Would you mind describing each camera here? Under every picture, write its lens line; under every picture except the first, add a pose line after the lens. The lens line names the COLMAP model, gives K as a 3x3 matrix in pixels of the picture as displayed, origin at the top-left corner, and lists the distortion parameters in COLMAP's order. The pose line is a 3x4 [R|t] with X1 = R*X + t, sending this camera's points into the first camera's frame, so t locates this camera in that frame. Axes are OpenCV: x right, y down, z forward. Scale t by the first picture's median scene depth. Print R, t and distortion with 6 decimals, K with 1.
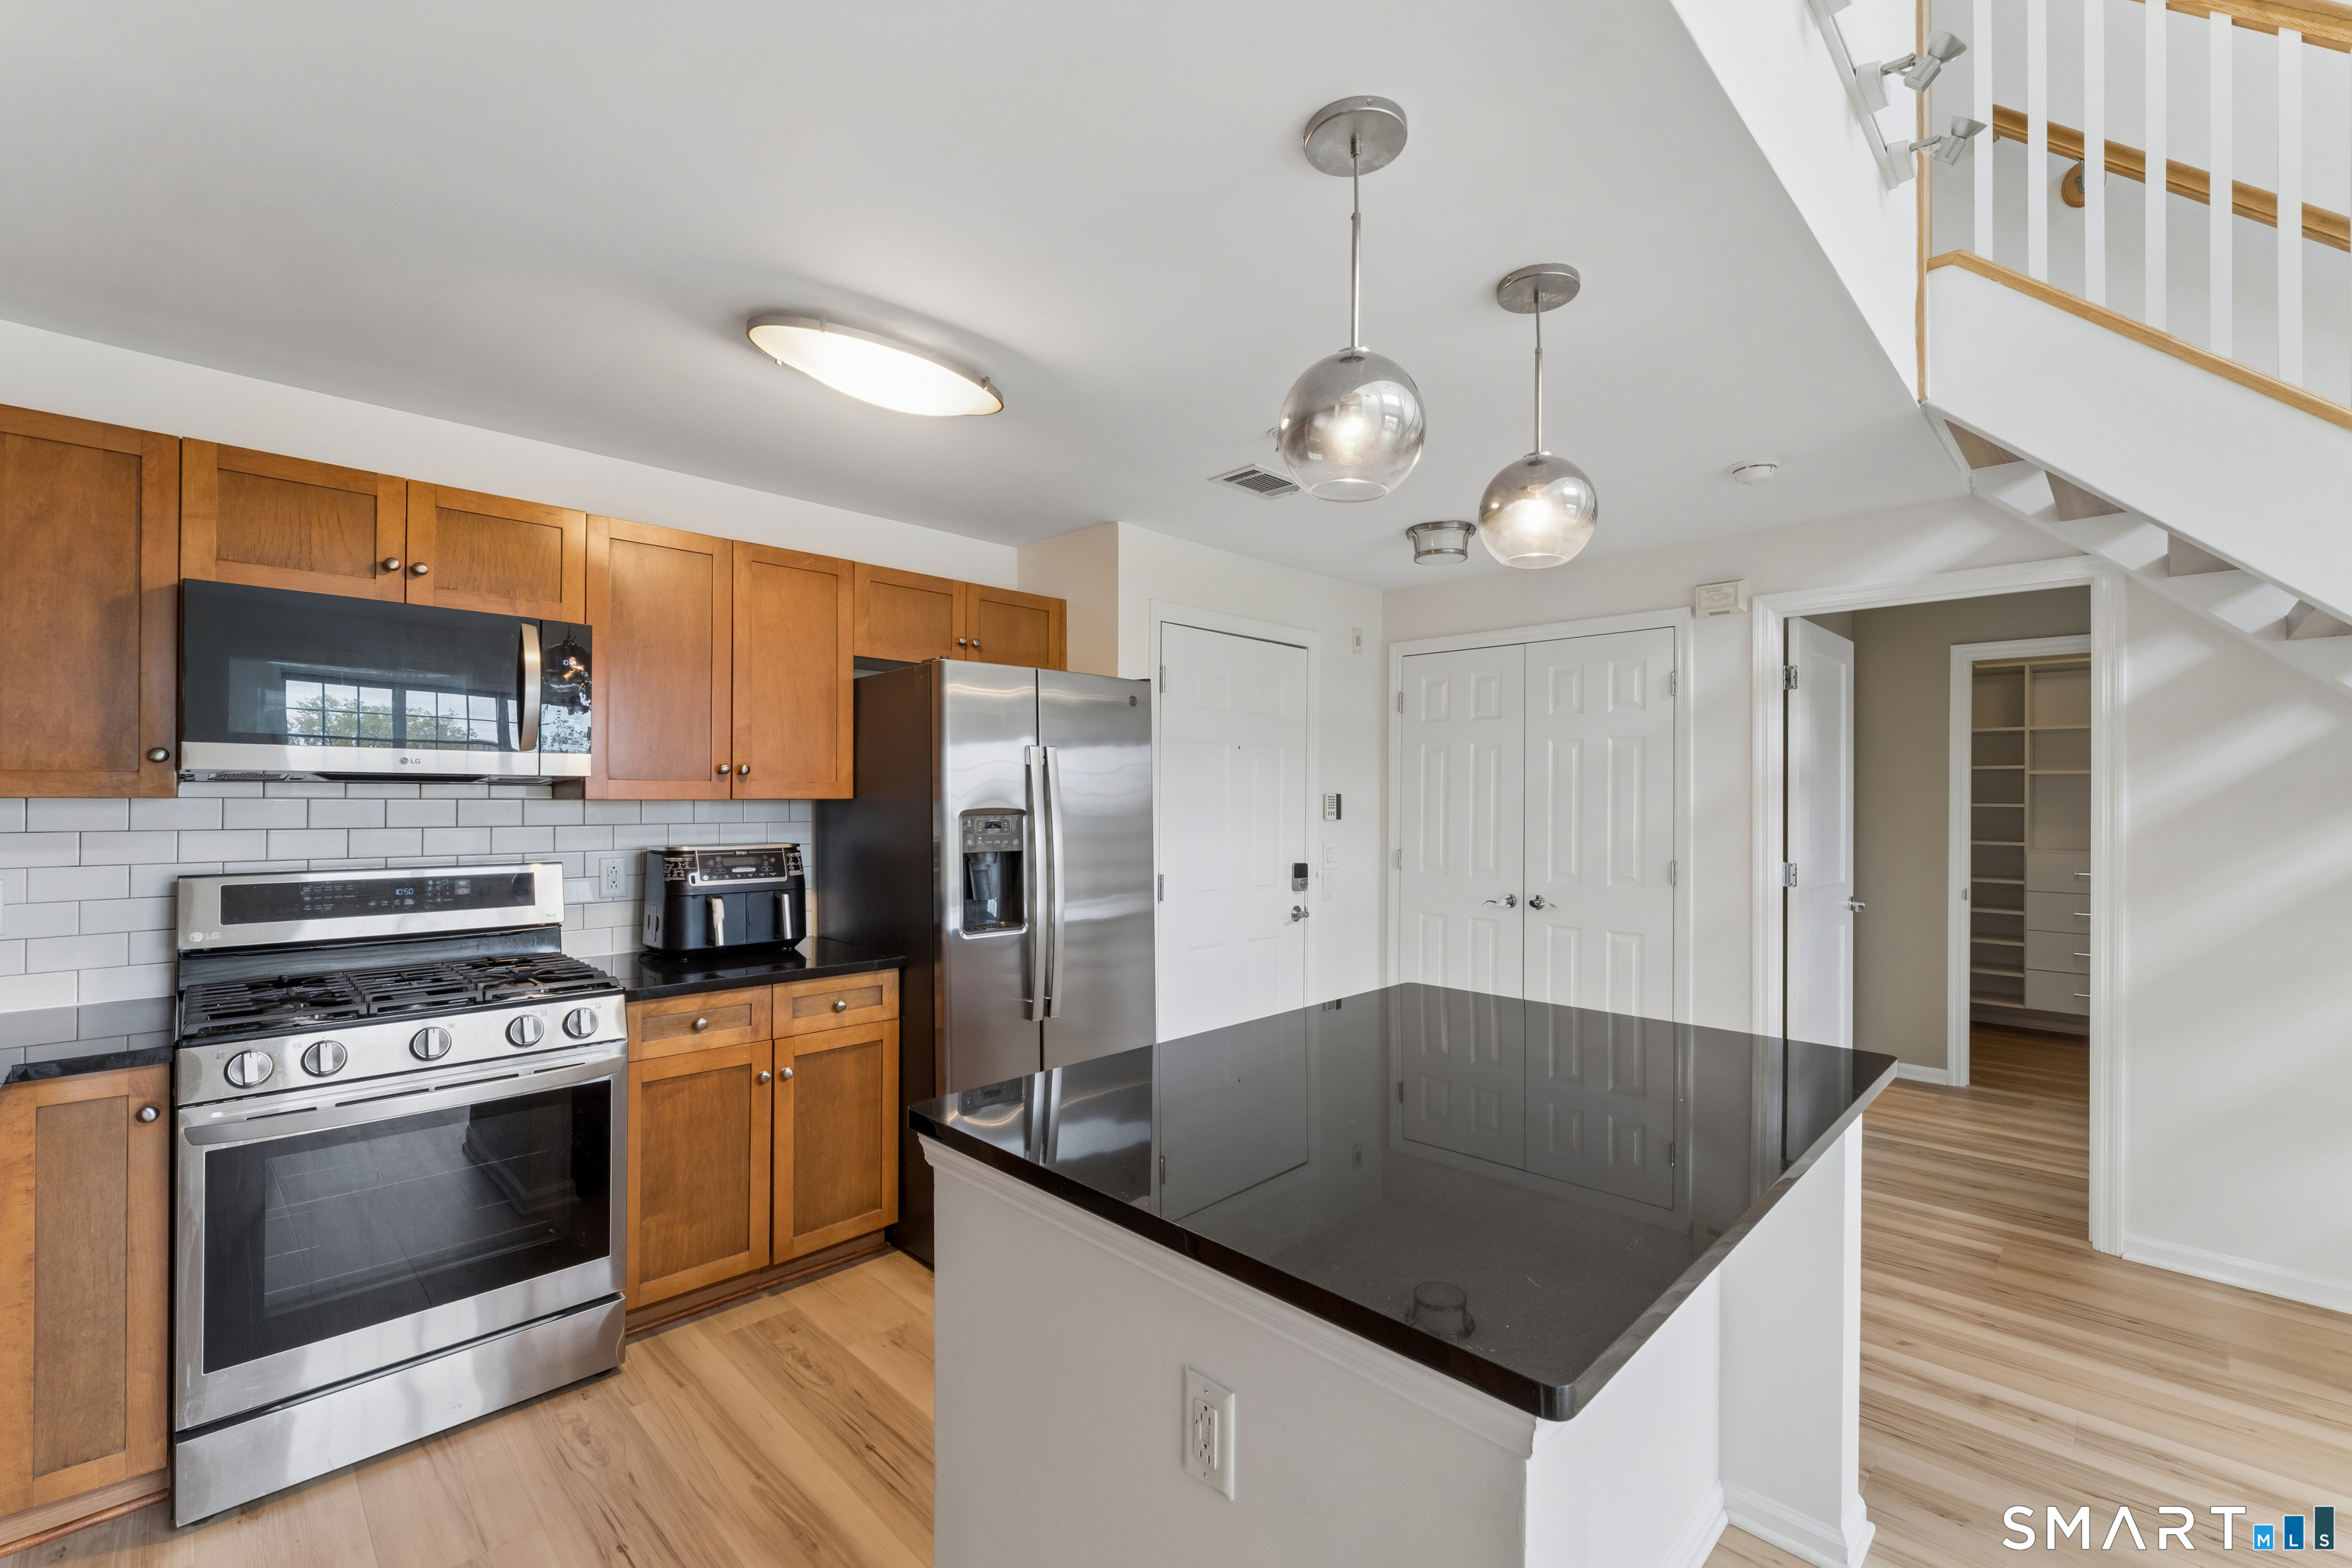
lens RADIAL K [[988.4, 0, 1180.2], [0, 988.4, 792.6], [0, 0, 1]] dist [-0.004664, -0.000241]
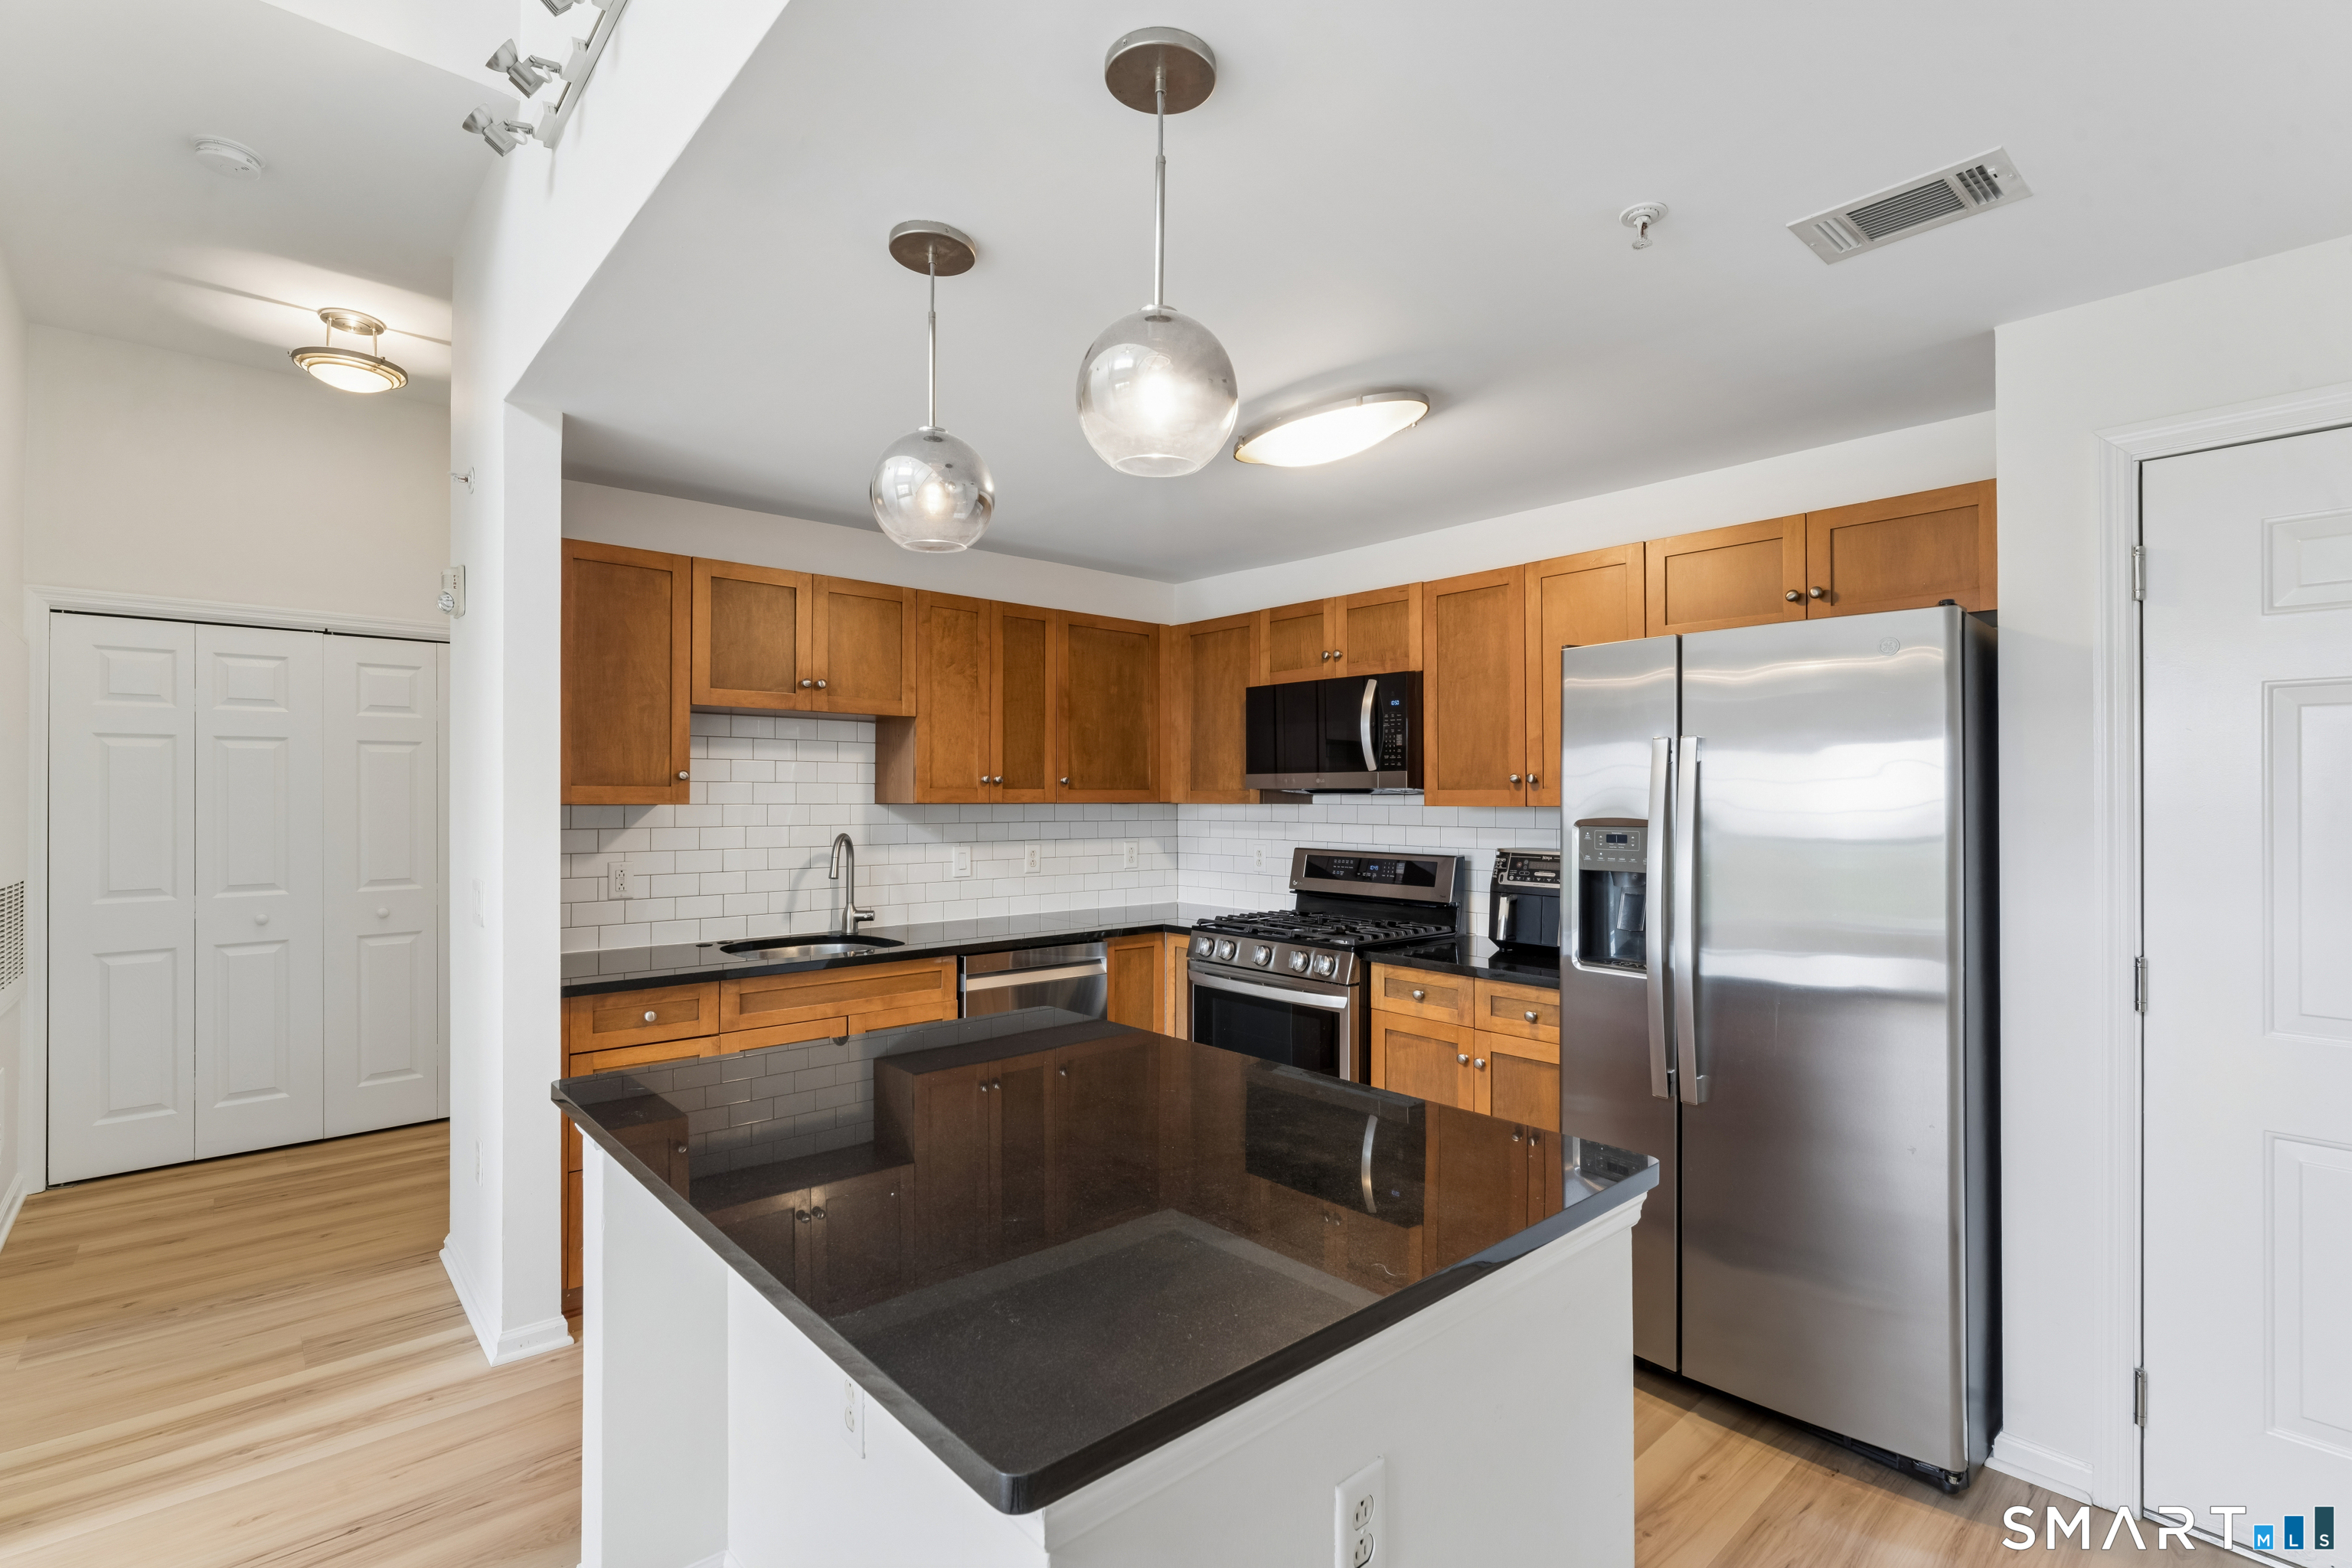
lens RADIAL K [[1071.7, 0, 1168.4], [0, 1071.7, 788.7], [0, 0, 1]] dist [-0.000327, 0.000126]
pose [[-0.069908, -0.013428, -0.997463, 0.718398], [0.002693, 0.999903, -0.013649, 0.002462], [0.997550, -0.003641, -0.069865, 0.687038]]
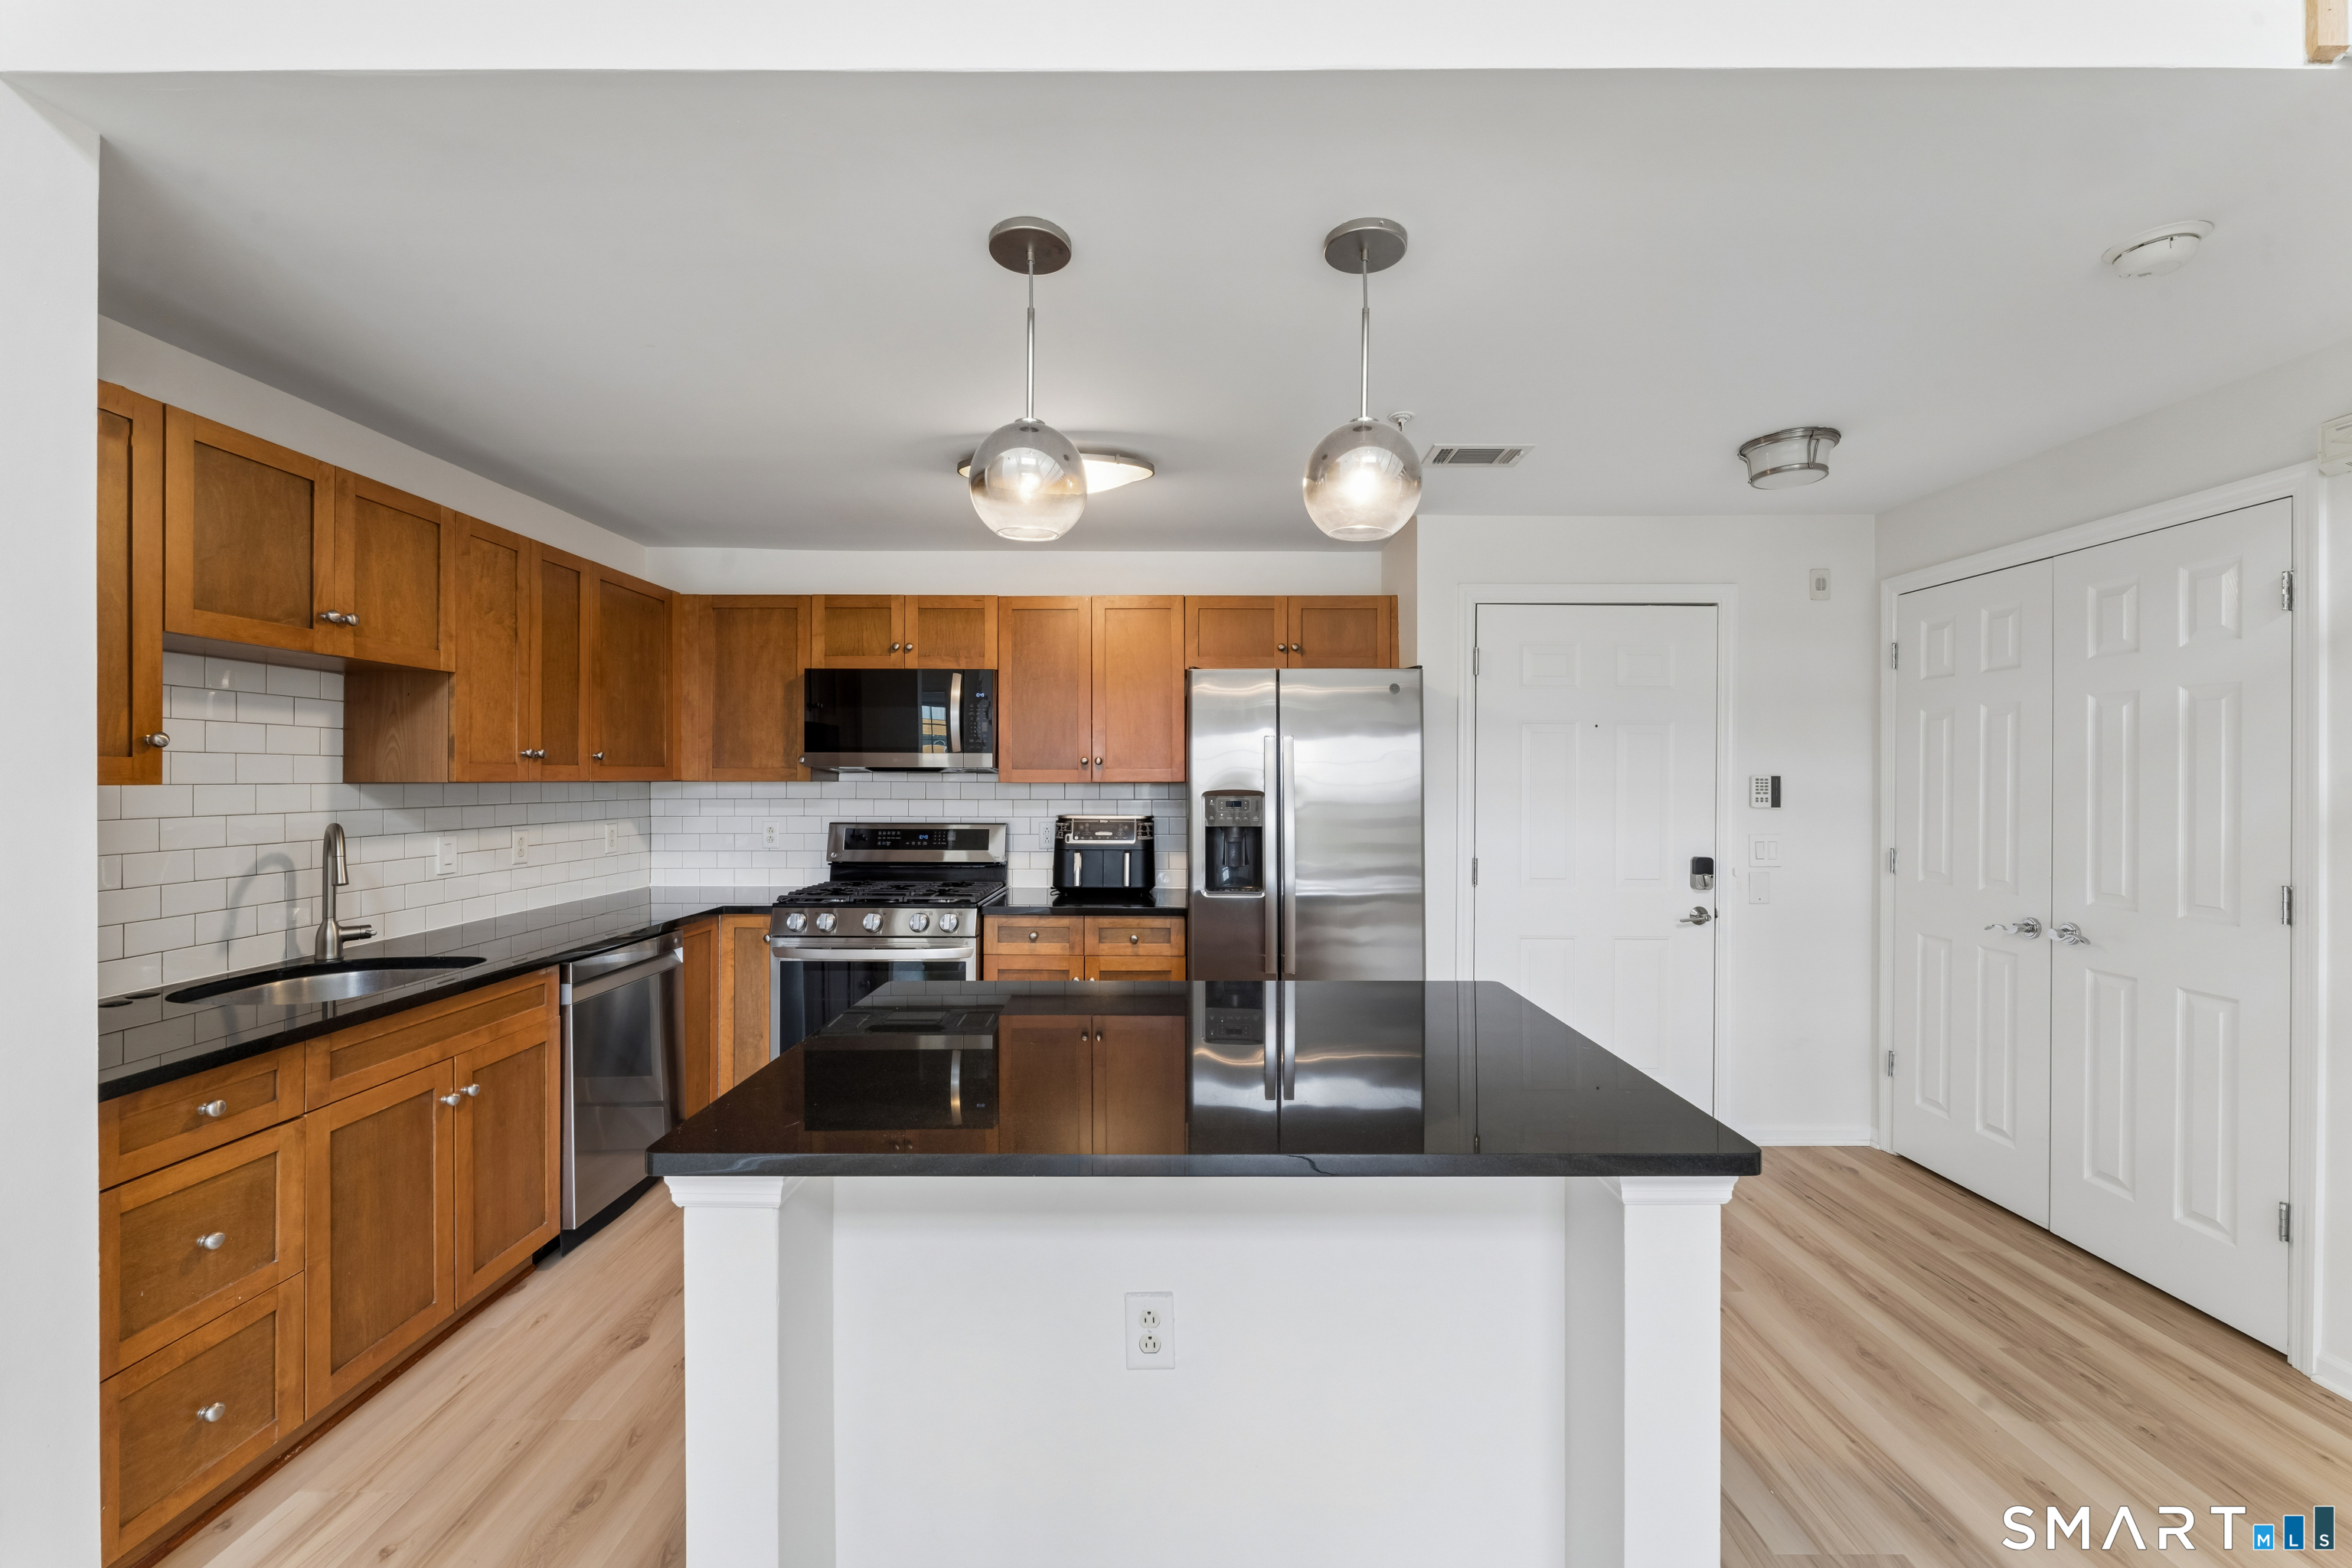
lens RADIAL K [[945.3, 0, 1176.4], [0, 945.3, 779.8], [0, 0, 1]] dist [-0.004413, -0.000922]
pose [[0.699378, -0.001746, -0.714750, 0.573594], [0.004623, 0.999987, 0.002081, 0.000756], [0.714737, -0.004760, 0.699377, 0.152284]]
